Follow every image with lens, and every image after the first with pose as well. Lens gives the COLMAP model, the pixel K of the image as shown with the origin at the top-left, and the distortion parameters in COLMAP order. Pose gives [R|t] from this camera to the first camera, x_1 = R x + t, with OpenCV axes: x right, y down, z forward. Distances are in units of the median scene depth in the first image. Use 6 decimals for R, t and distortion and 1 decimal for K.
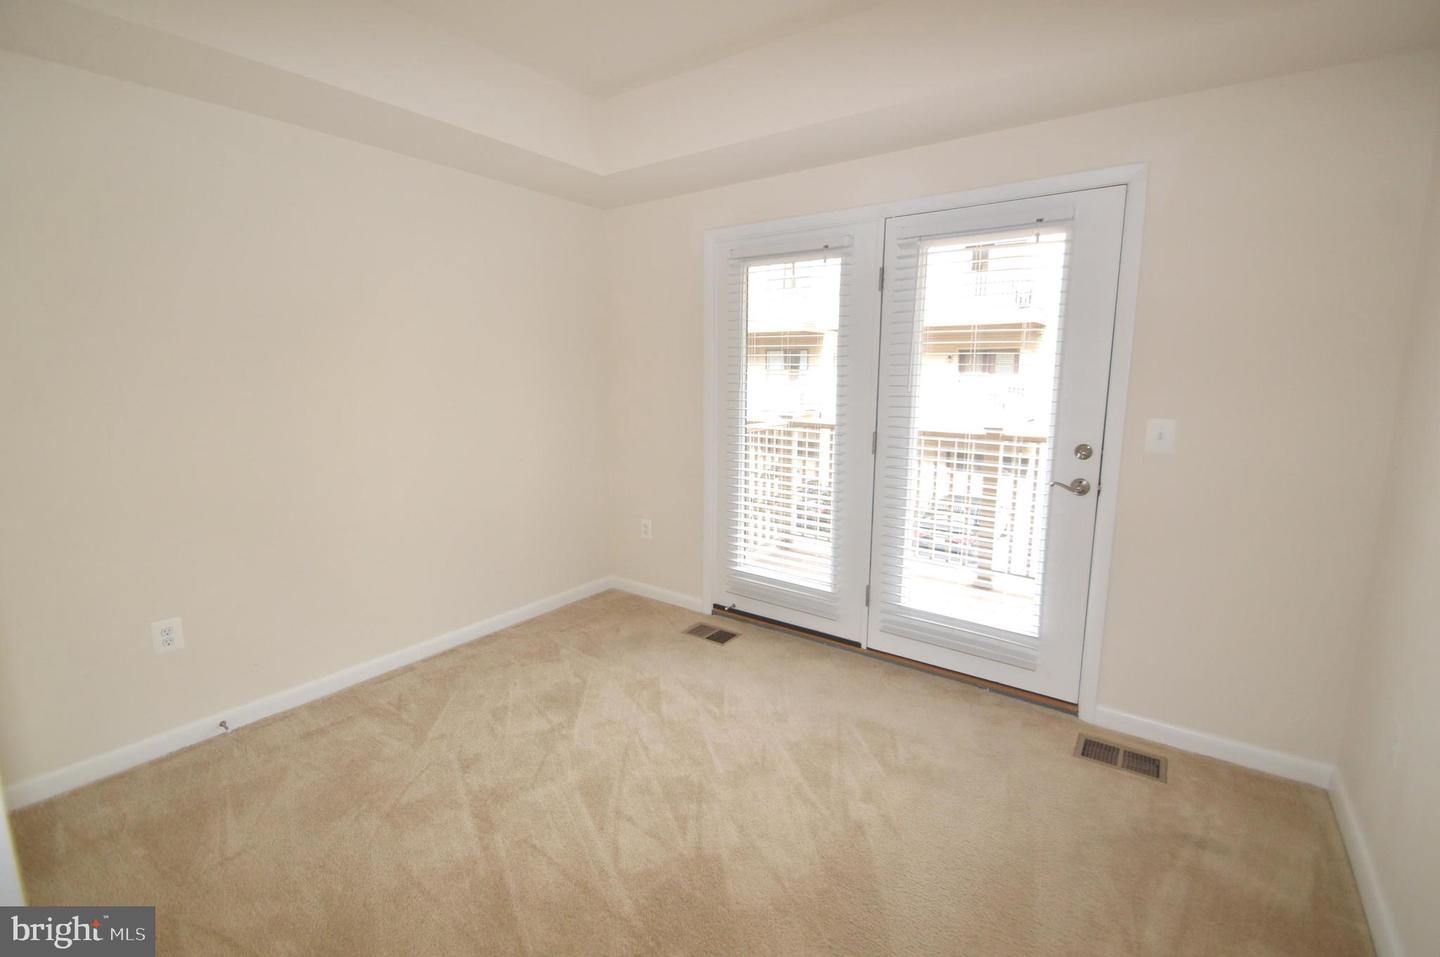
lens RADIAL K [[634.0, 0, 713.7], [0, 634.0, 443.8], [0, 0, 1]] dist [-0.016272, -0.000553]
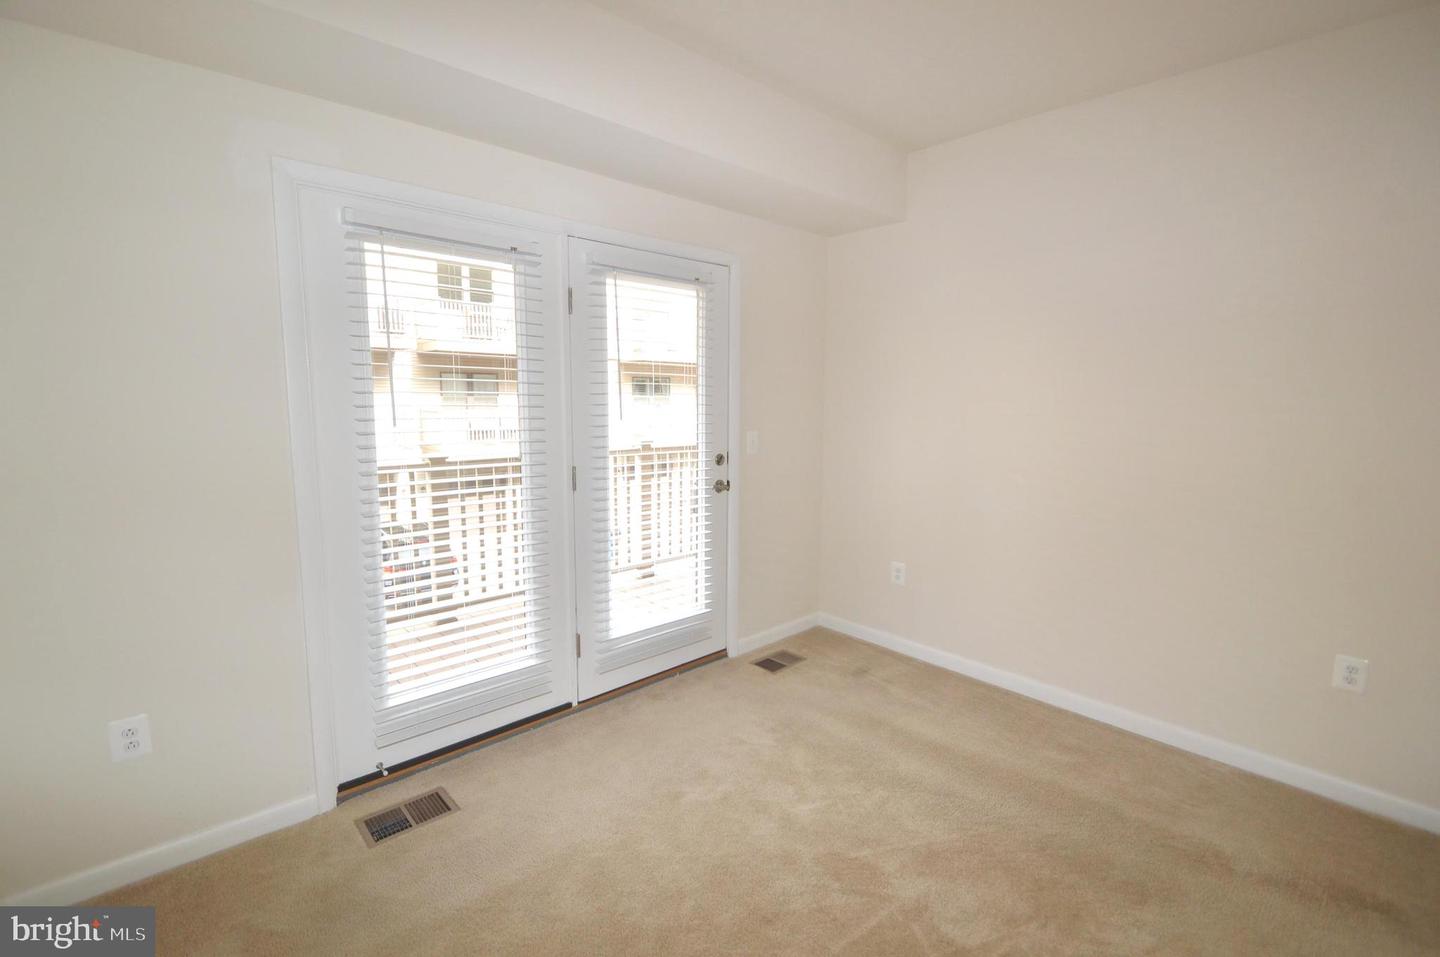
lens RADIAL K [[644.5, 0, 722.1], [0, 644.5, 452.9], [0, 0, 1]] dist [-0.021817, -0.000665]
pose [[0.172943, -0.088304, 0.980965, -0.657968], [0.109521, 0.991520, 0.069946, -0.084518], [-0.978824, 0.095339, 0.181148, 0.655582]]
